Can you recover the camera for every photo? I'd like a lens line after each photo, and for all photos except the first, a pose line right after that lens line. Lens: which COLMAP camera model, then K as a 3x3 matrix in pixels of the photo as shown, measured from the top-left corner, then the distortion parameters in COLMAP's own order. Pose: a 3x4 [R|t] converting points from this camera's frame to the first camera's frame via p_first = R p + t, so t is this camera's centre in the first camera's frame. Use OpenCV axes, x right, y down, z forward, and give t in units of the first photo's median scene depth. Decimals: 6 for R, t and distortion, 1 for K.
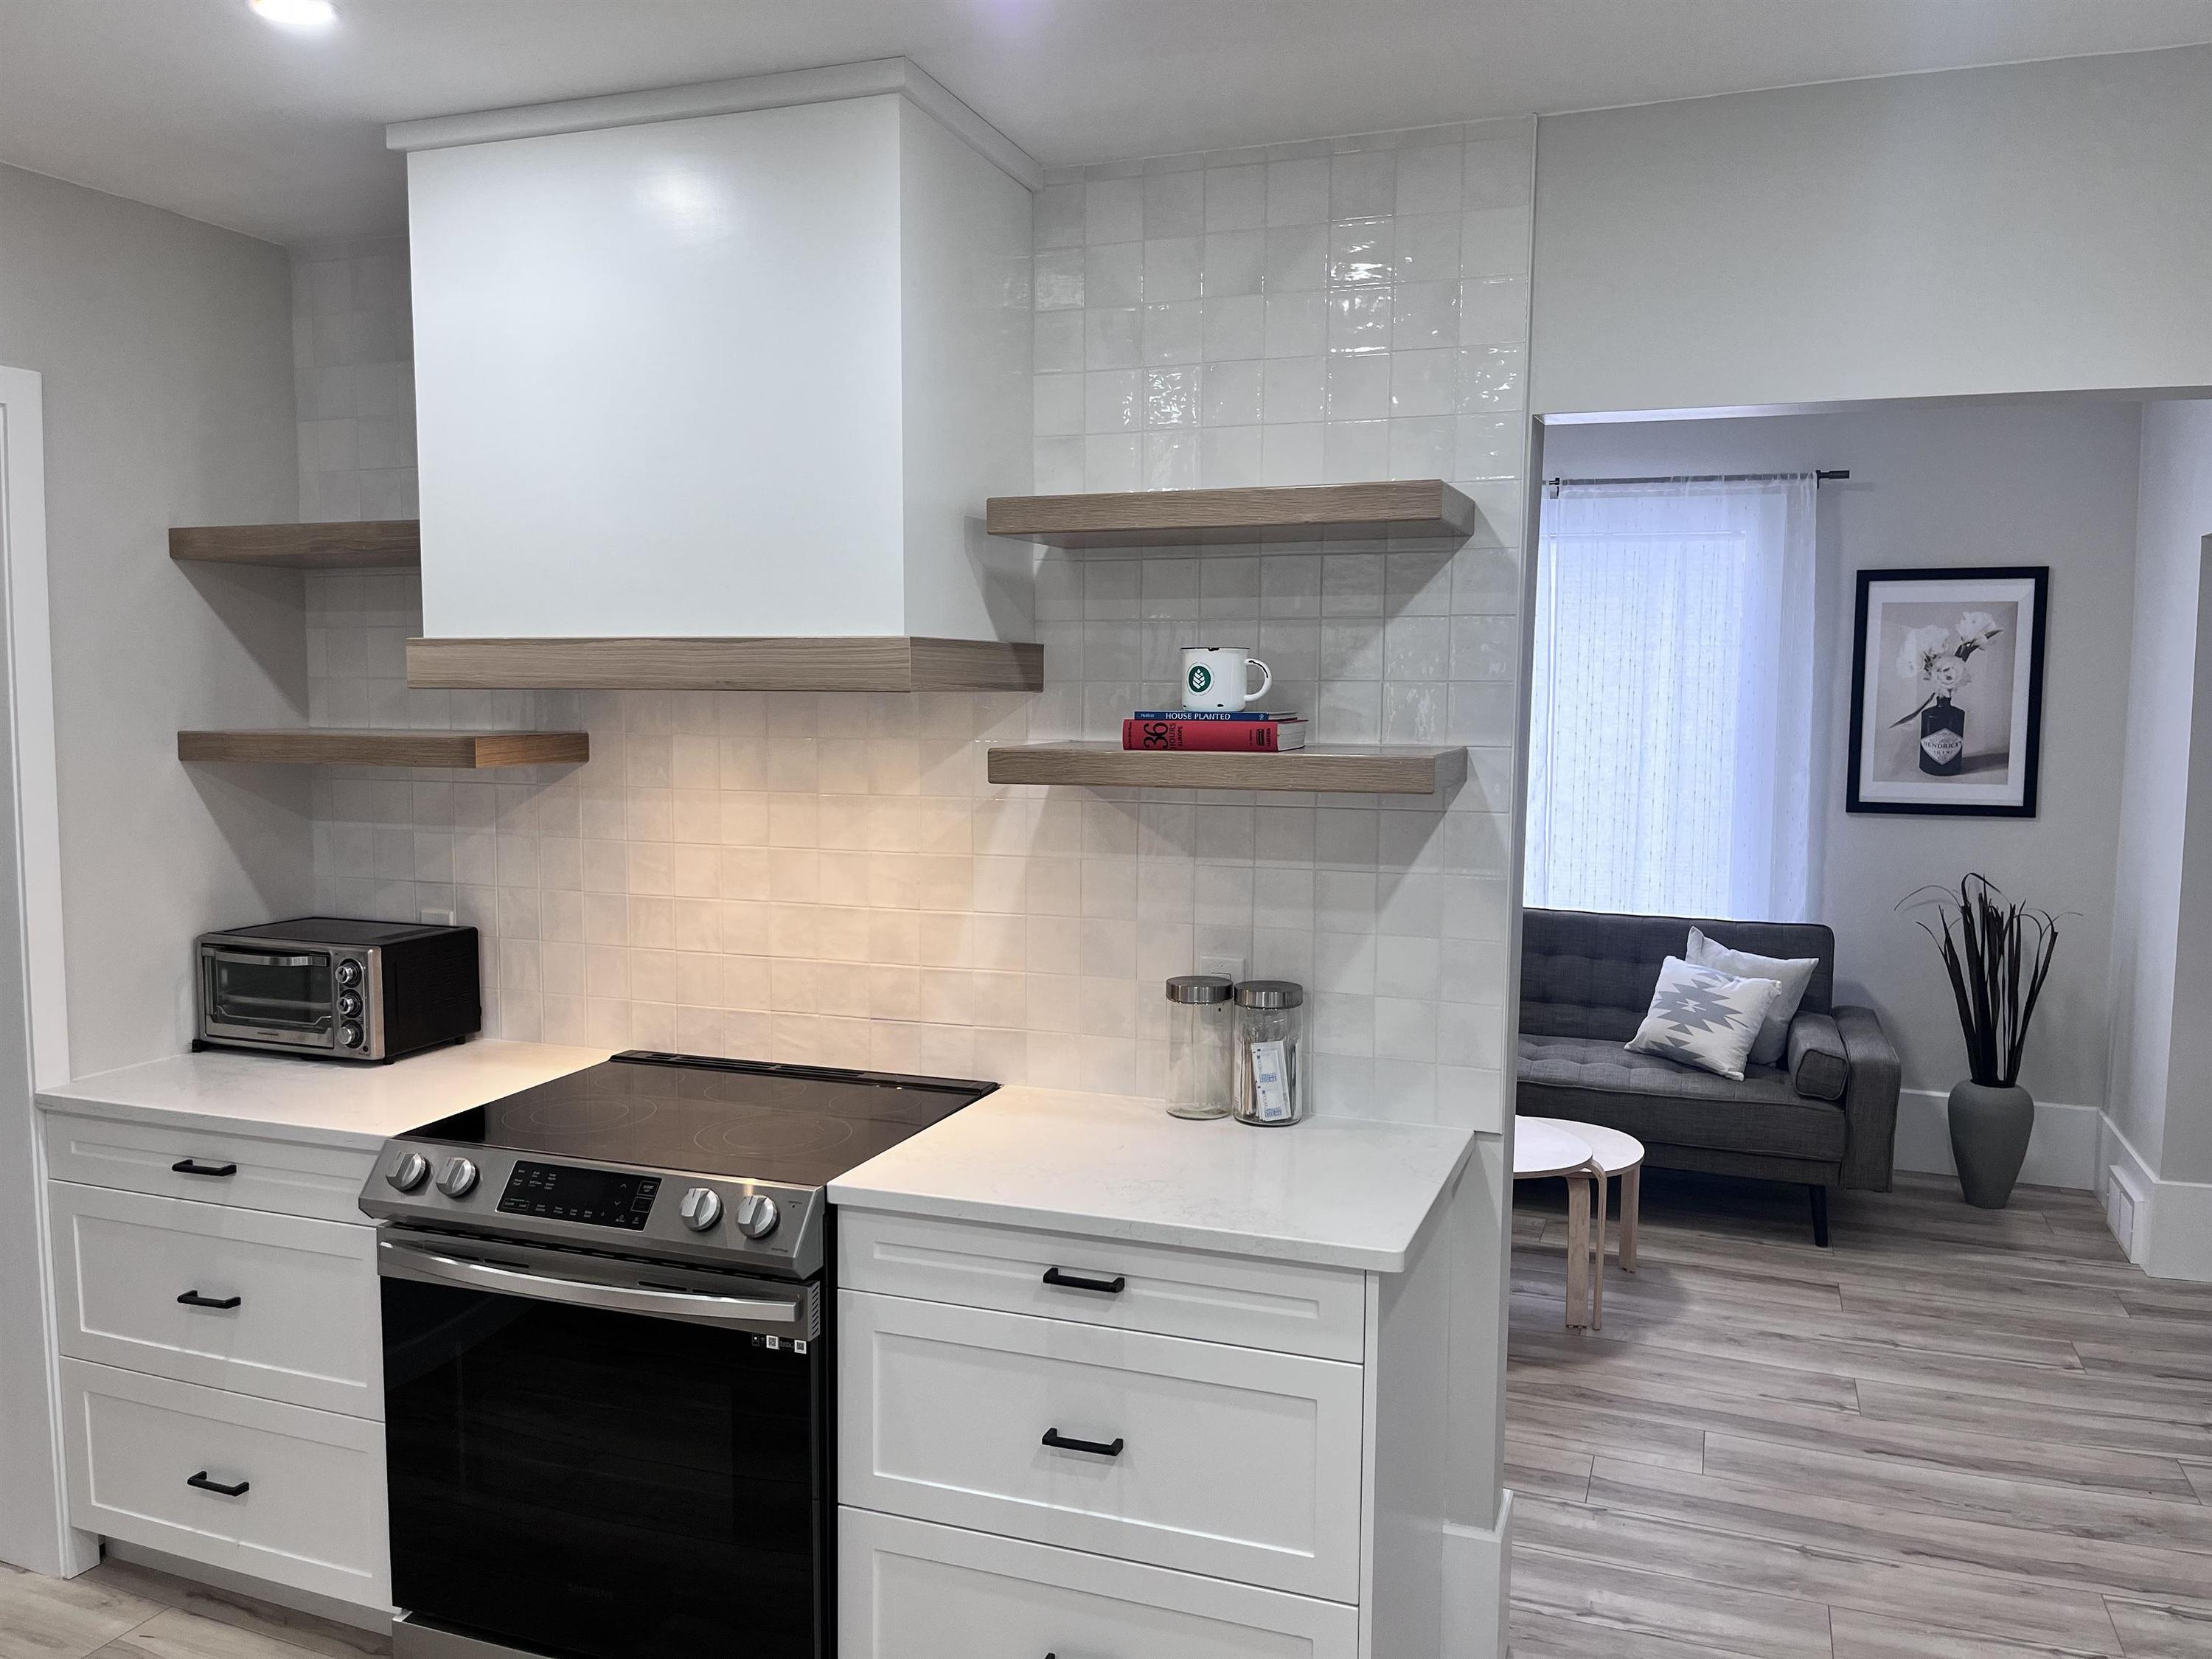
lens RADIAL K [[1665.7, 0, 1099.3], [0, 1665.7, 826.9], [0, 0, 1]] dist [0.065539, -0.094693]
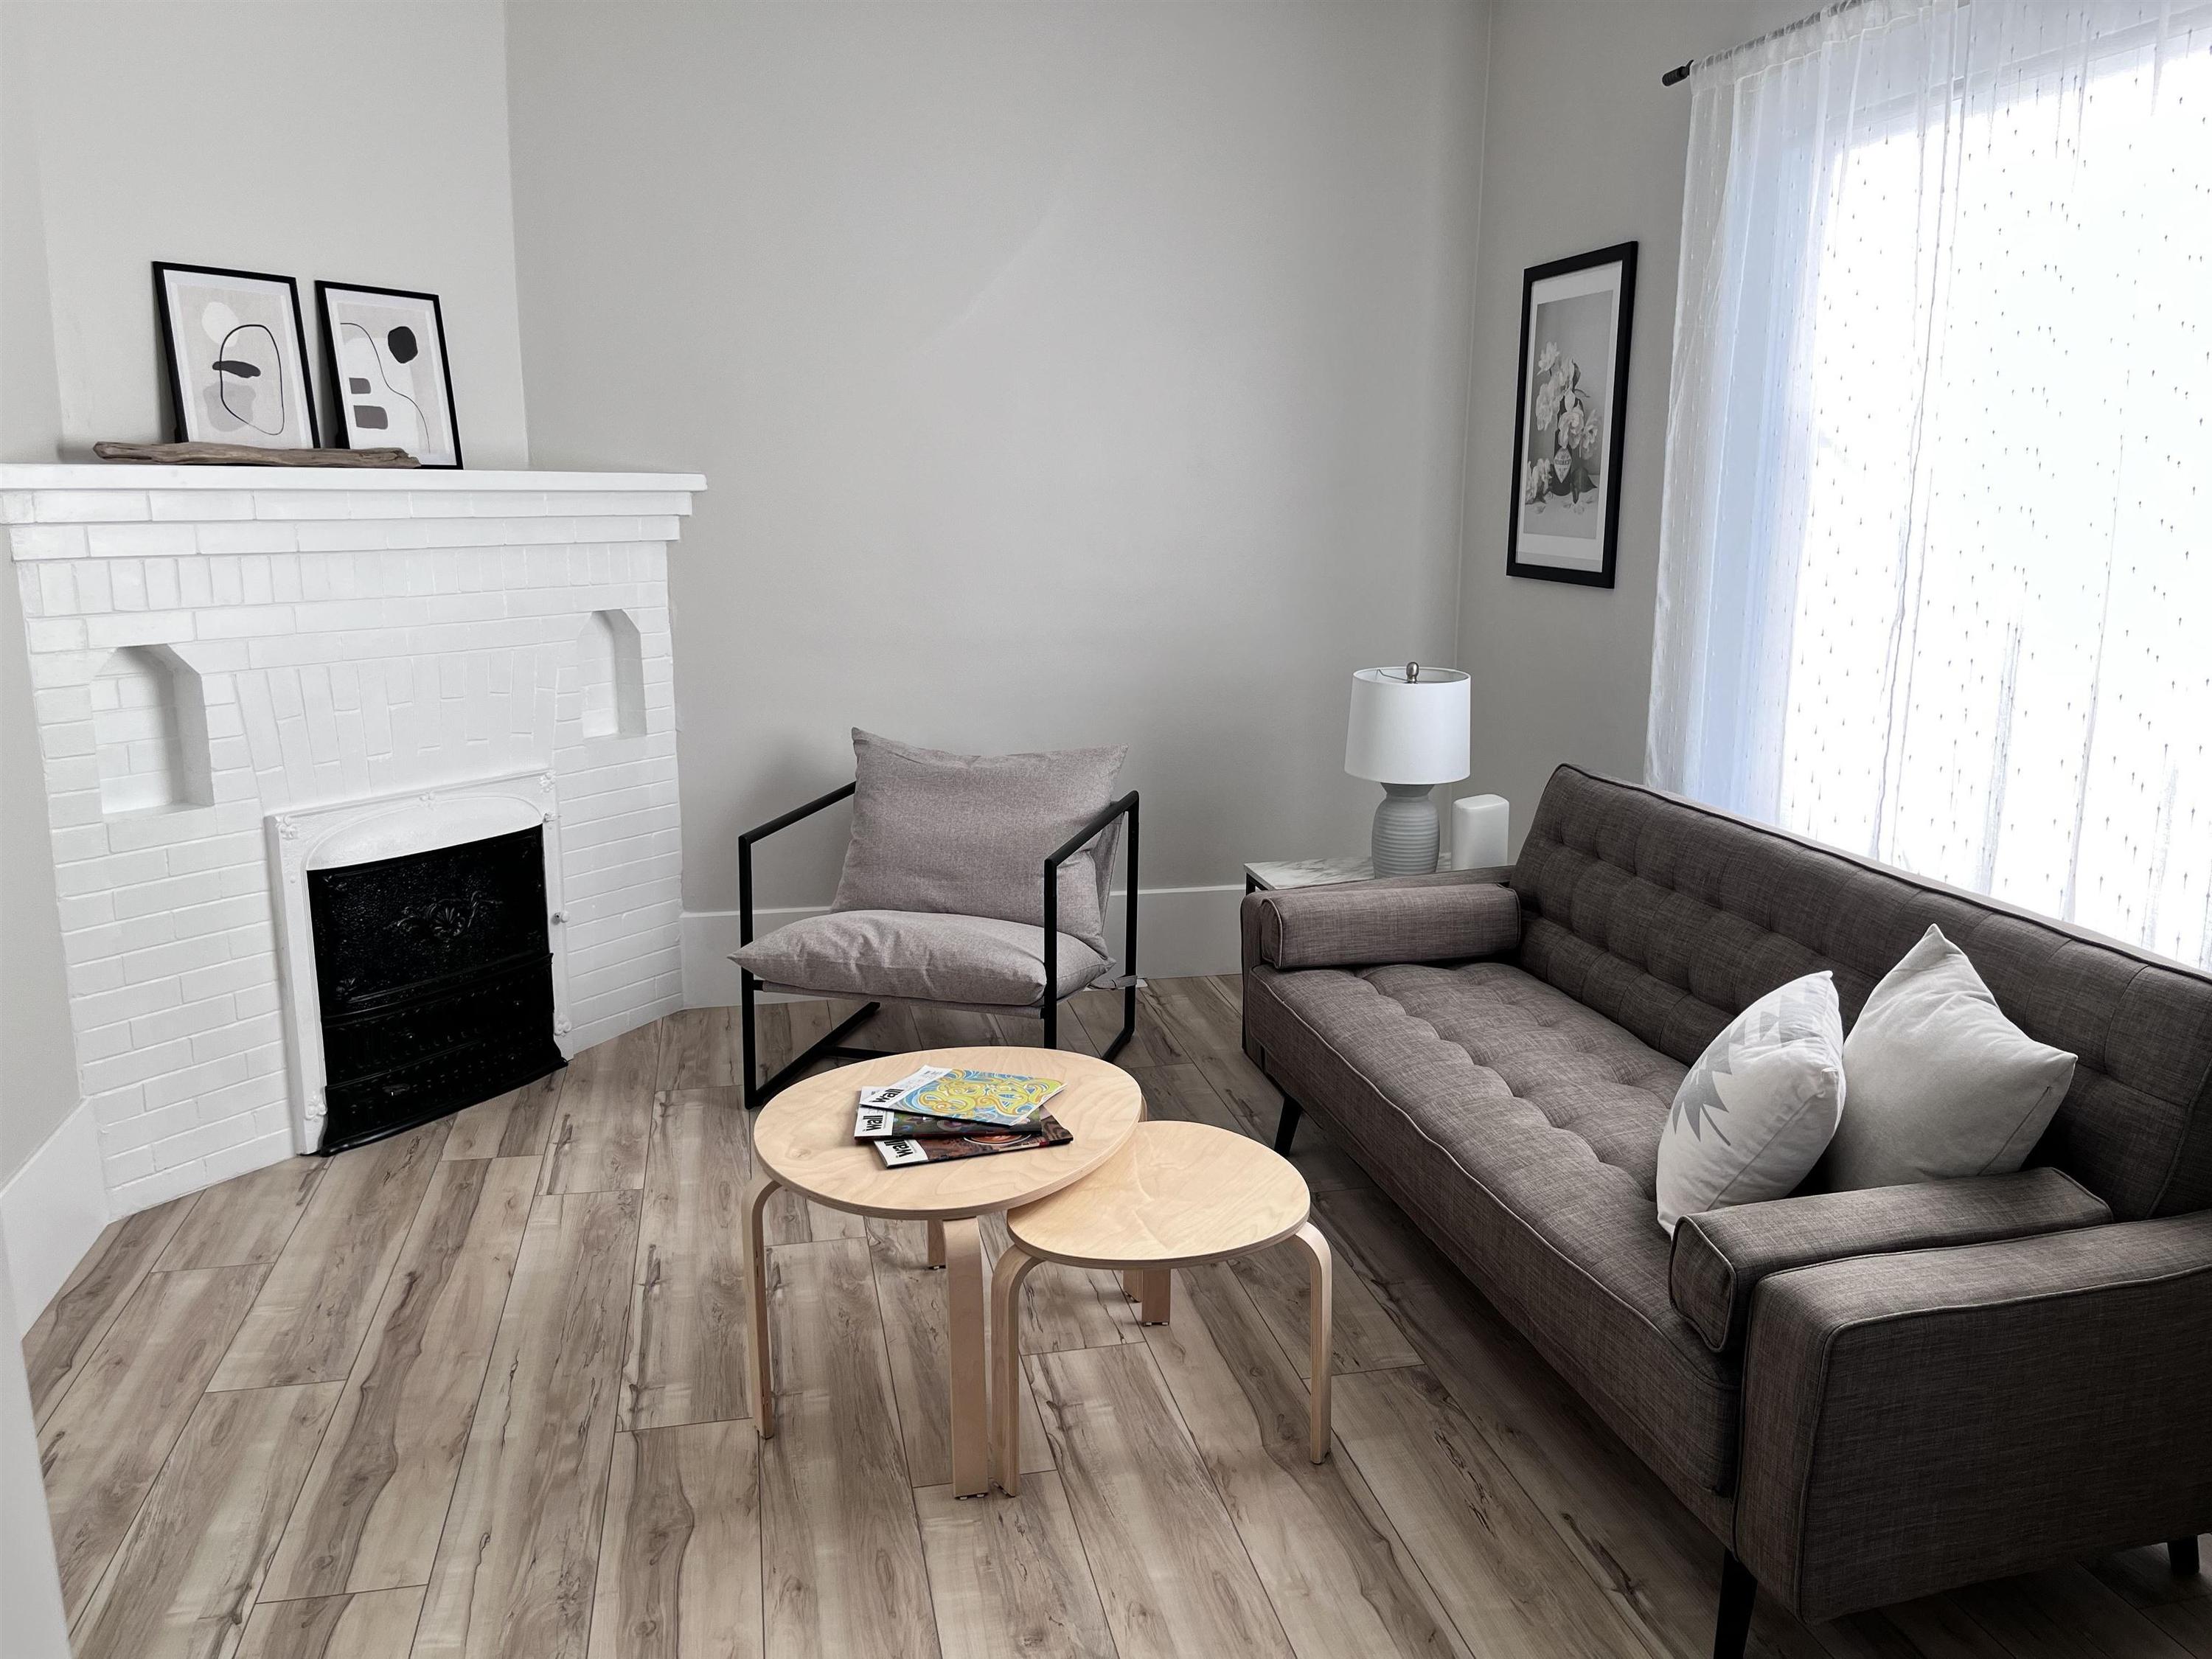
lens RADIAL K [[1665.7, 0, 1099.3], [0, 1665.7, 826.9], [0, 0, 1]] dist [0.065539, -0.094693]
pose [[0.534472, 0.155655, -0.830729, 0.612162], [-0.052662, 0.987118, 0.151077, -0.024122], [0.843544, -0.036999, 0.535784, 0.570539]]
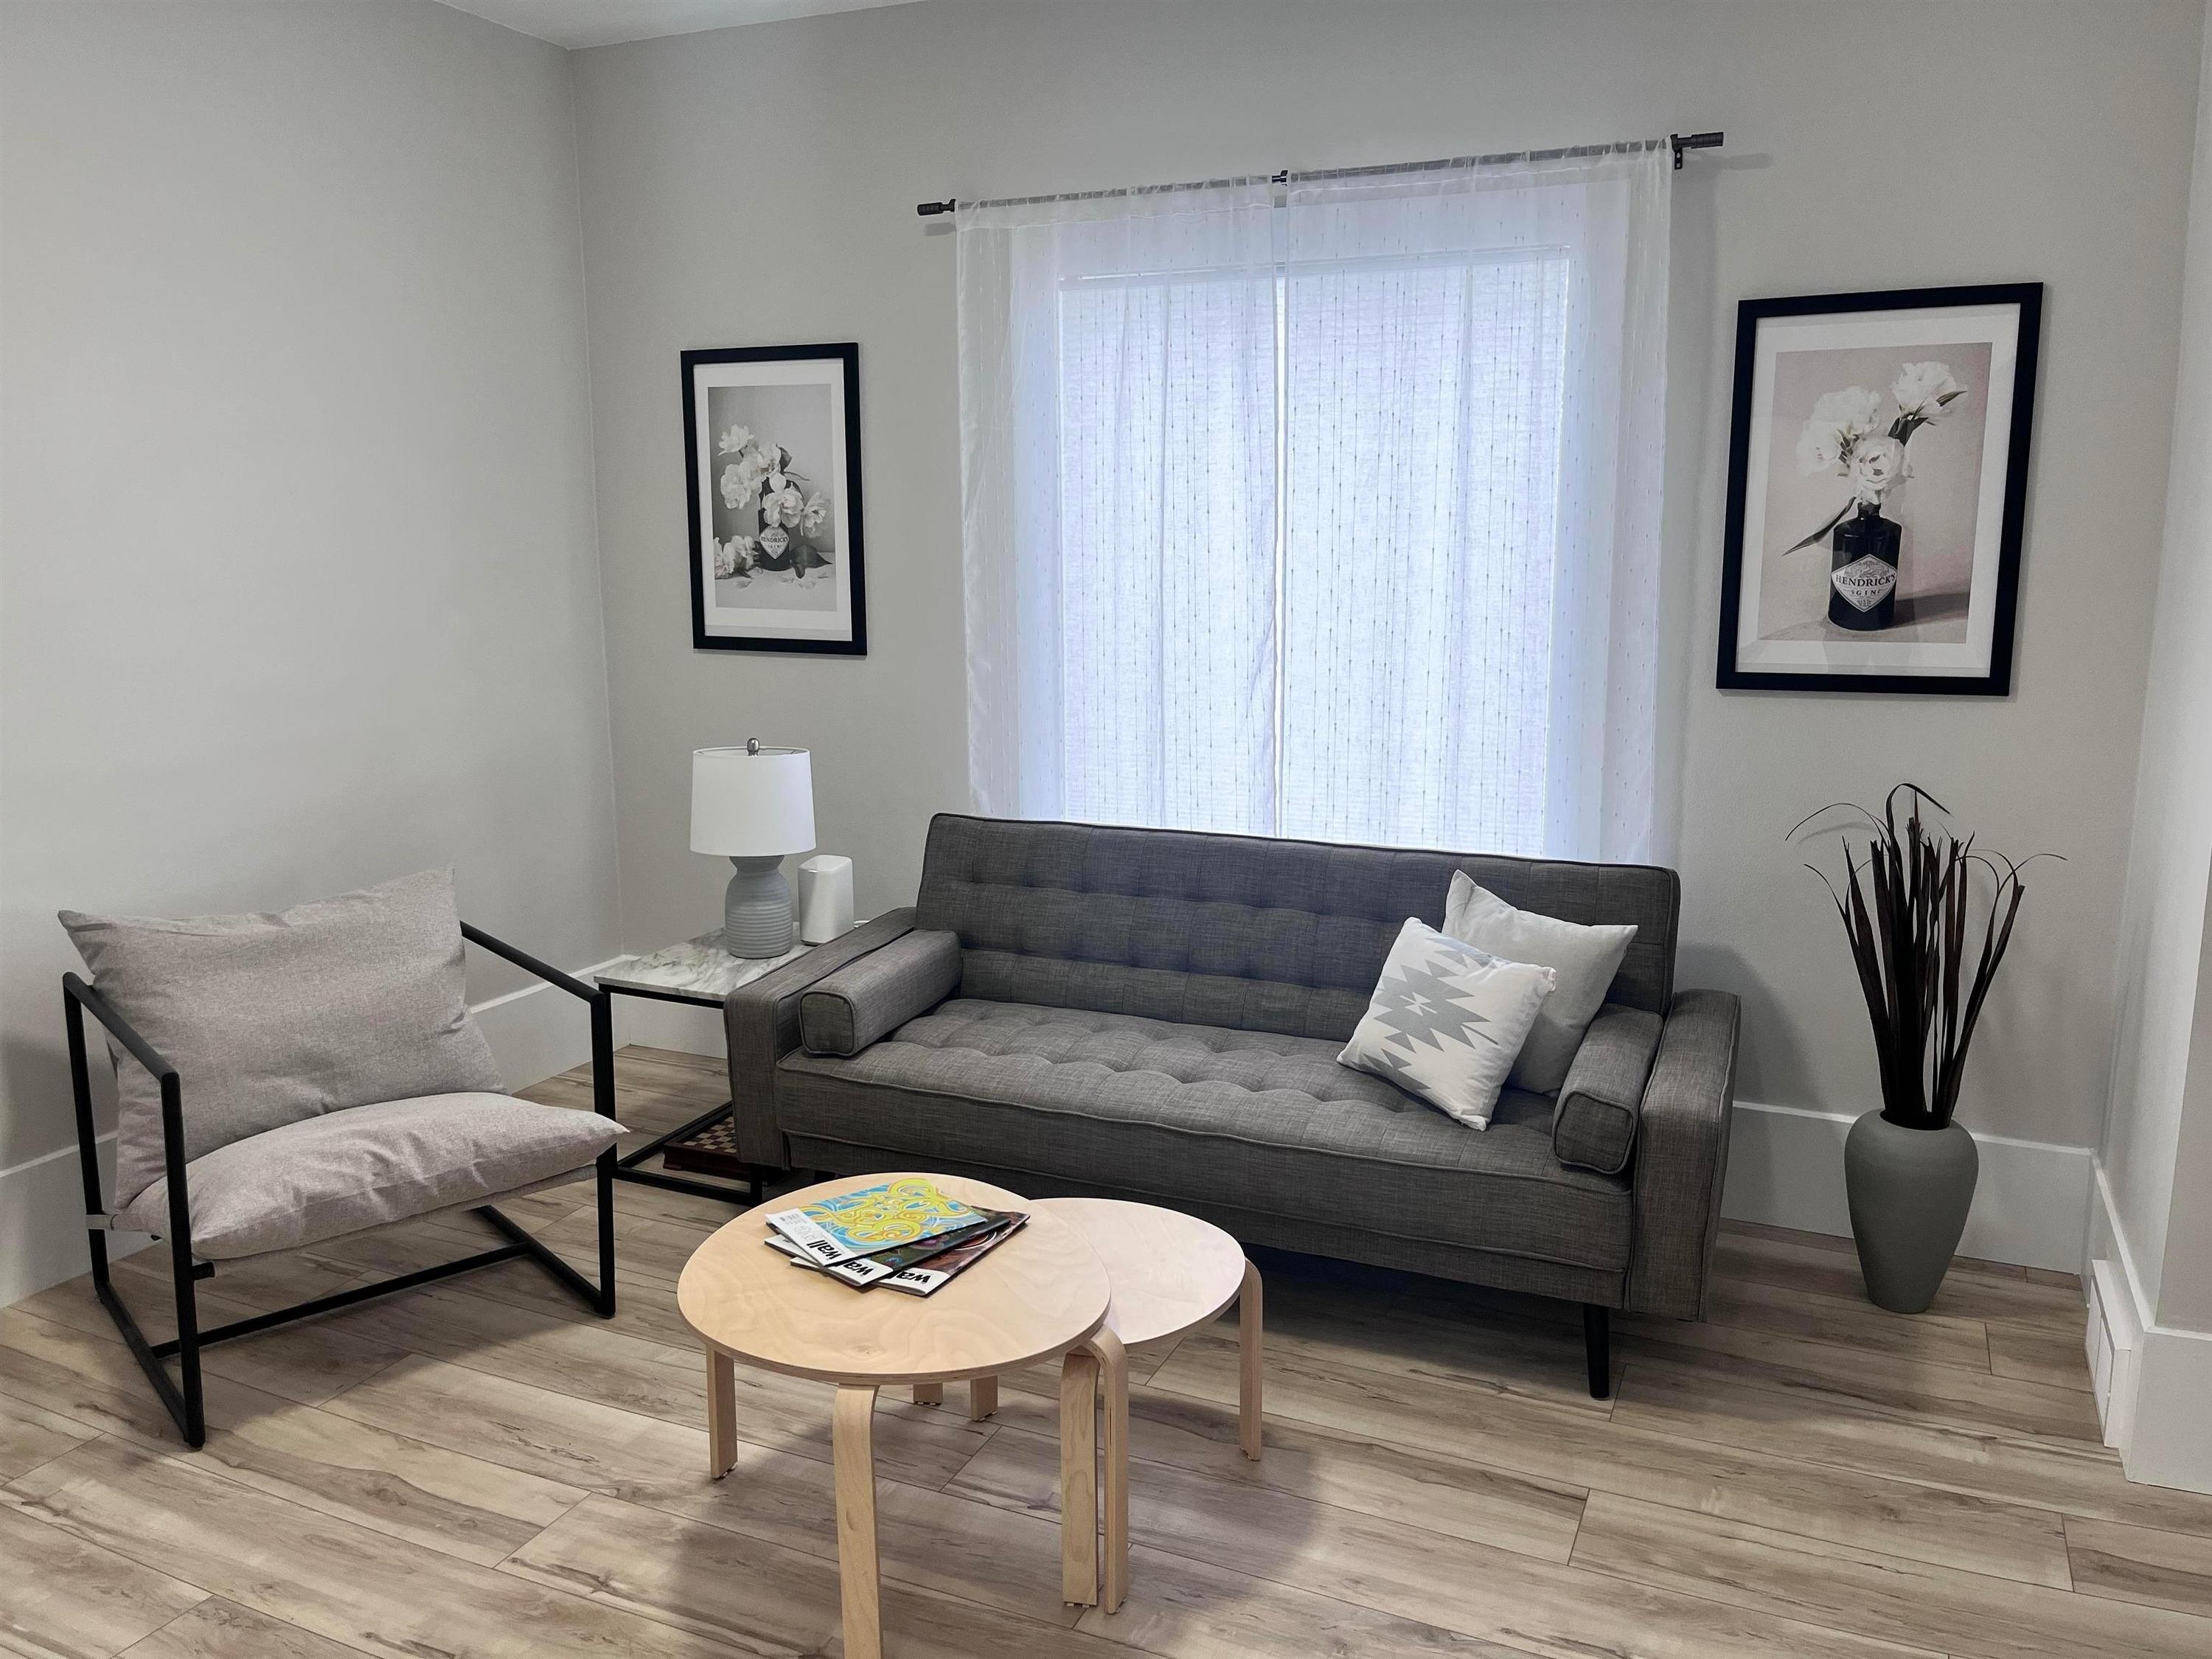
lens RADIAL K [[1665.7, 0, 1099.3], [0, 1665.7, 826.9], [0, 0, 1]] dist [0.065539, -0.094693]
pose [[0.997835, -0.005427, -0.065546, 0.260842], [0.011620, 0.995460, 0.094465, -0.020204], [0.064736, -0.095022, 0.993368, 0.353982]]
